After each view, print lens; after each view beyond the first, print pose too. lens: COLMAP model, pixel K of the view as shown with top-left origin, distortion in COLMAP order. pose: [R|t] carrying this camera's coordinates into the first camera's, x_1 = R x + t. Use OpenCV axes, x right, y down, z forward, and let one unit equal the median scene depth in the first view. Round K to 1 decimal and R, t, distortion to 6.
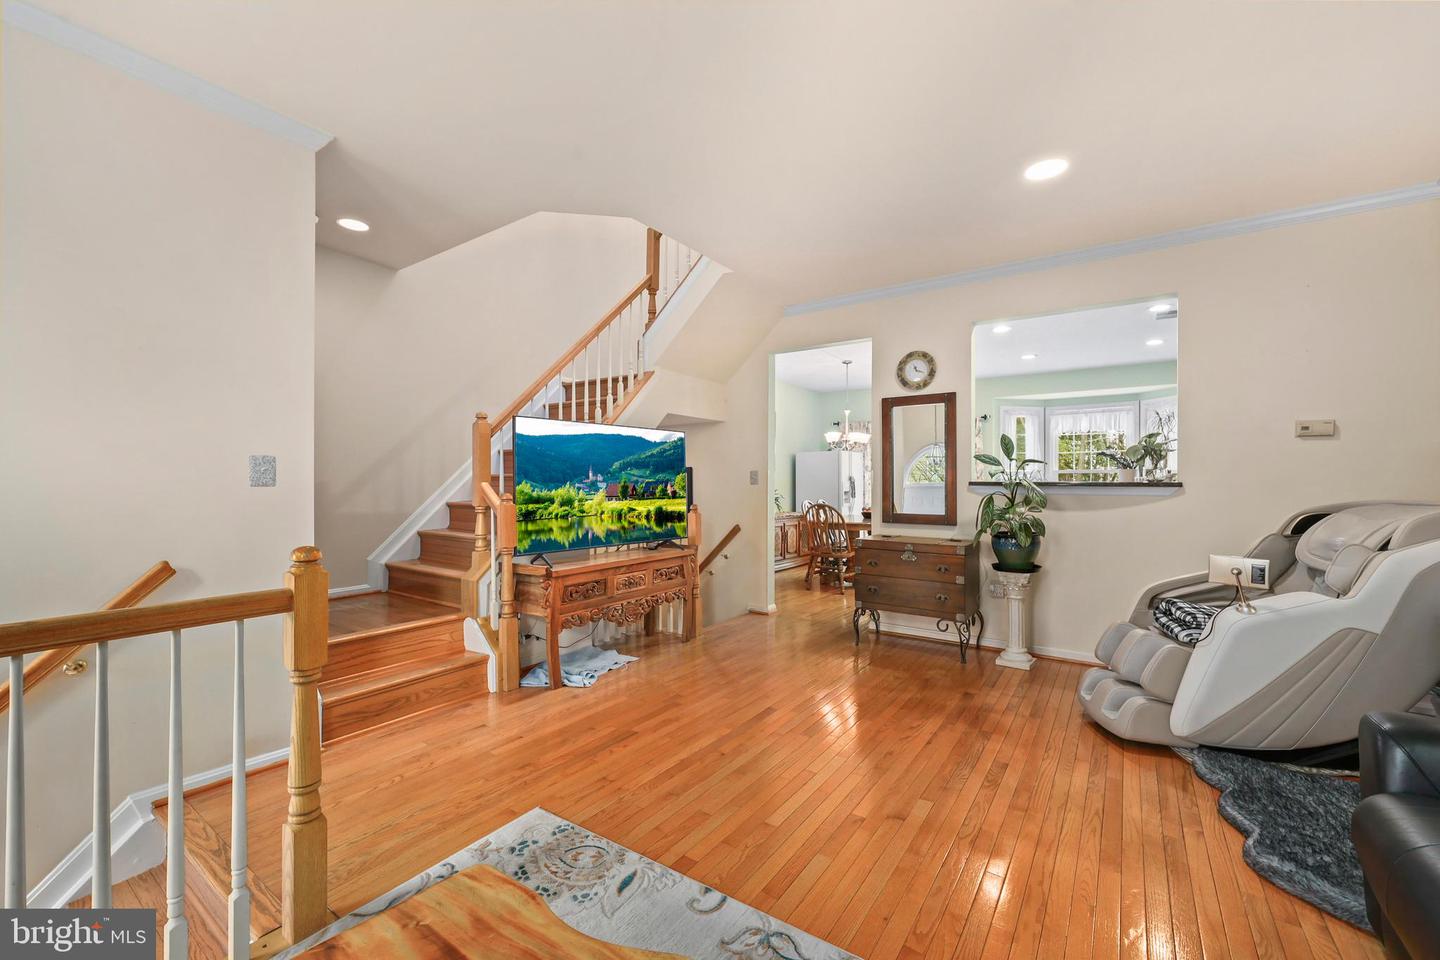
lens RADIAL K [[589.7, 0, 726.9], [0, 589.7, 479.4], [0, 0, 1]] dist [0.004572, 0.001155]
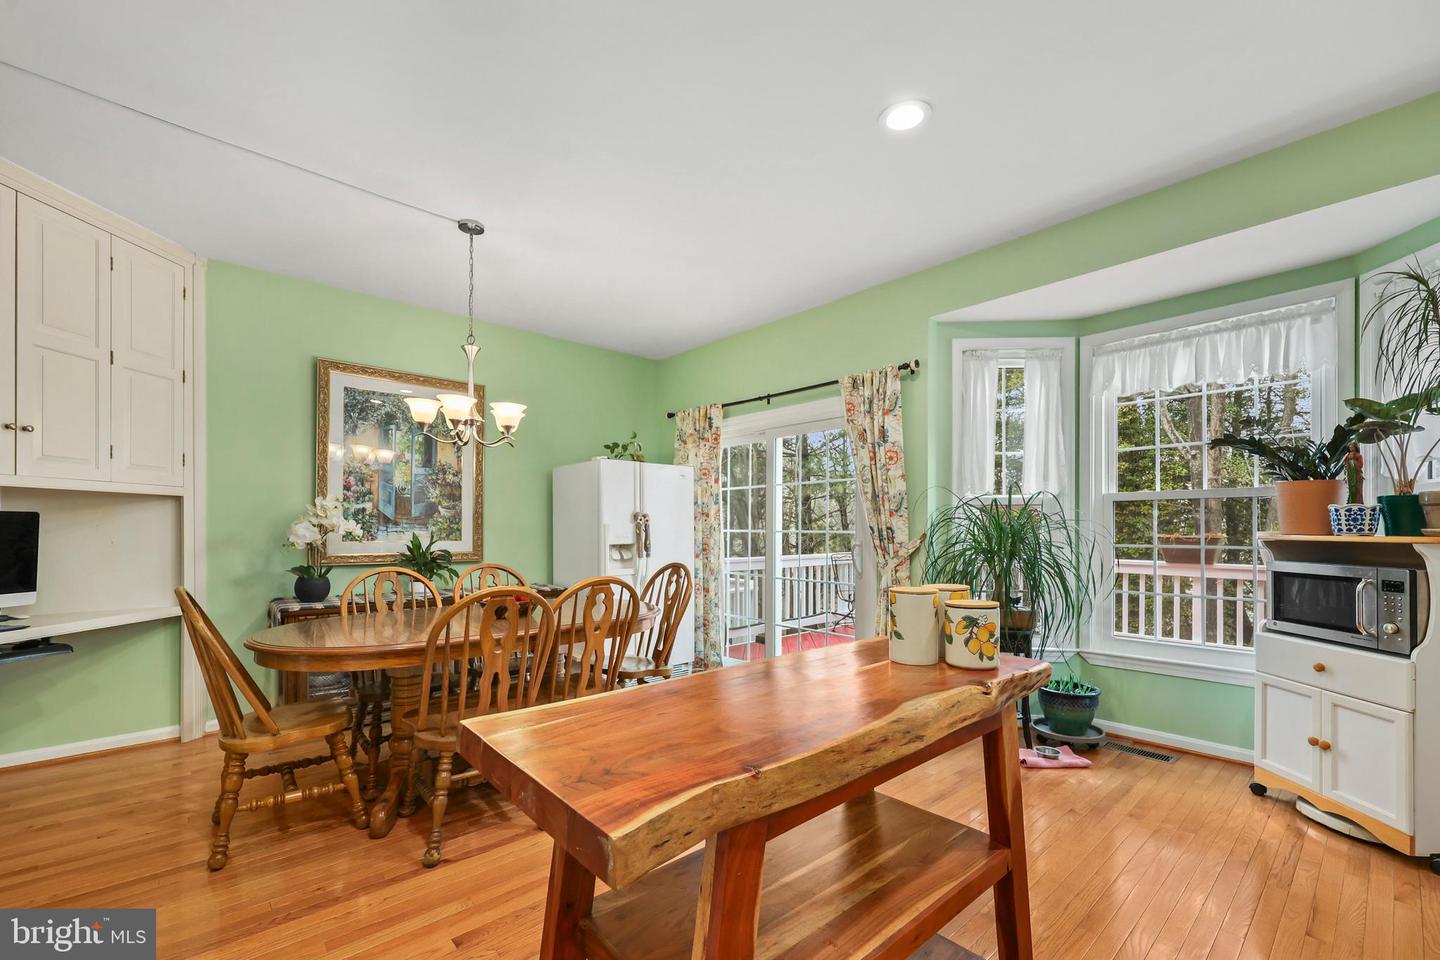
lens RADIAL K [[589.7, 0, 721.3], [0, 589.7, 524.5], [0, 0, 1]] dist [0.004572, 0.001155]
pose [[0.971415, -0.003069, -0.237369, 0.402453], [0.004597, 0.999972, 0.005884, 0.003517], [0.237344, -0.006807, 0.971402, 0.552493]]
